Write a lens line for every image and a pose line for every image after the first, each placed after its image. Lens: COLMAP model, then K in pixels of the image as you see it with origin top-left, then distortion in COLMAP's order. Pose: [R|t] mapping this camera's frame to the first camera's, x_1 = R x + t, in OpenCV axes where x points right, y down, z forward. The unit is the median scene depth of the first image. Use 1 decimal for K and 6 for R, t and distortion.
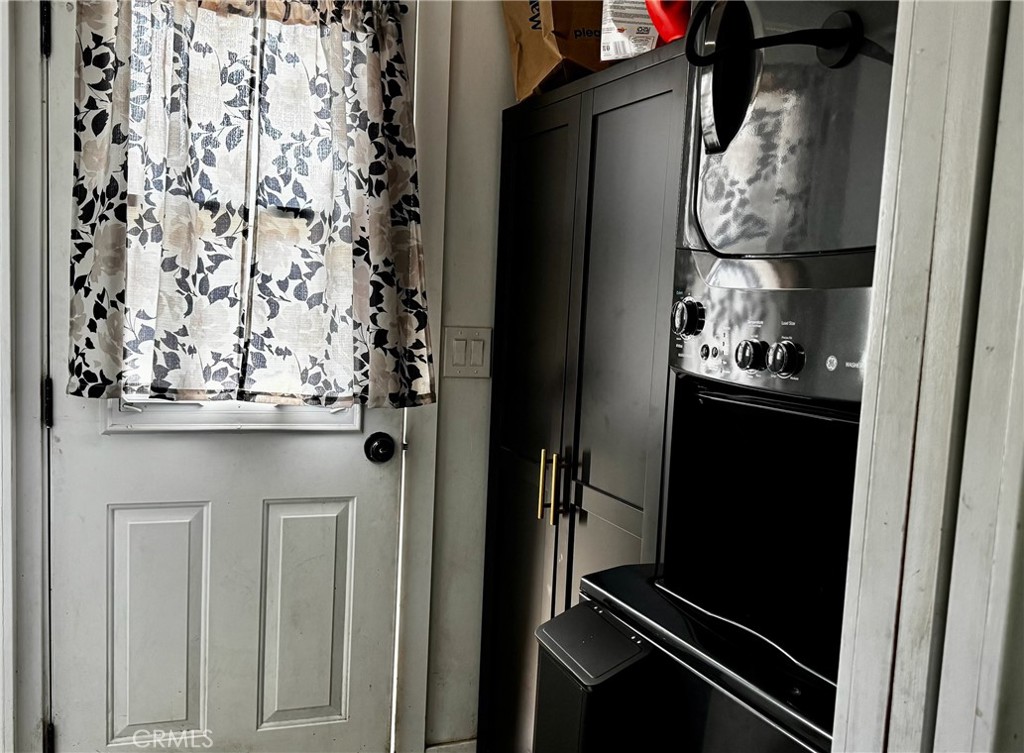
lens RADIAL K [[850.1, 0, 511.4], [0, 850.1, 379.6], [0, 0, 1]] dist [0.012450, -0.017528]
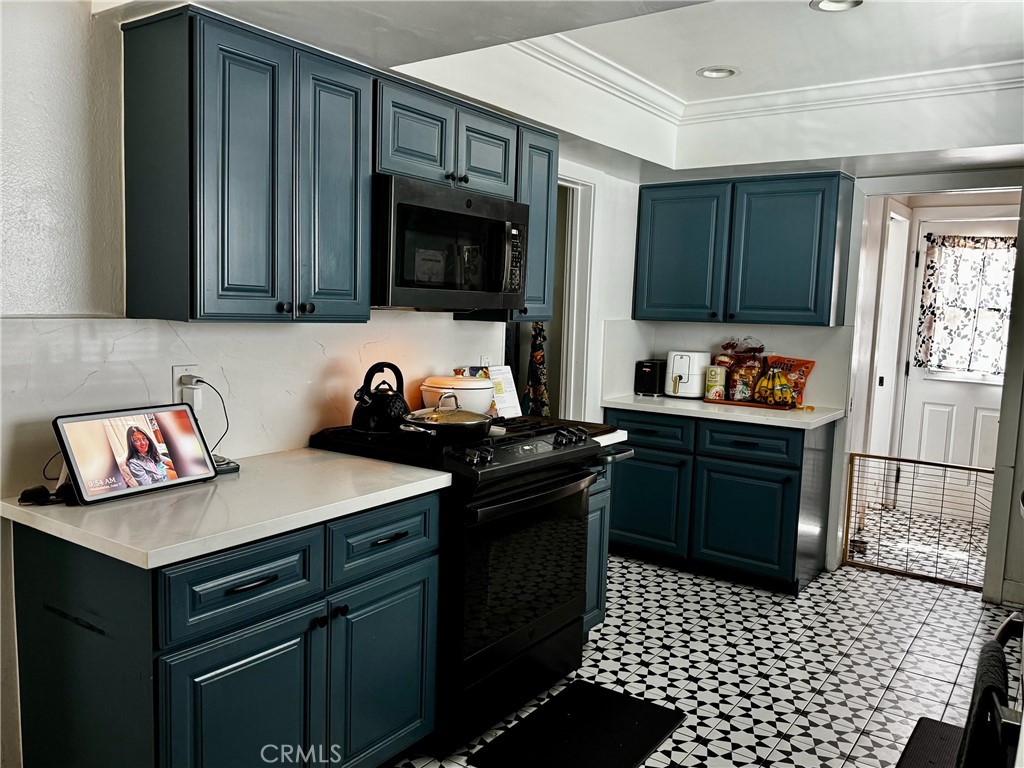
lens RADIAL K [[805.8, 0, 510.9], [0, 805.8, 385.6], [0, 0, 1]] dist [0.053601, 0.005281]
pose [[0.503326, 0.067363, -0.861467, 1.468972], [-0.089041, 0.995693, 0.025835, 0.151726], [0.859497, 0.063702, 0.507156, -2.003627]]
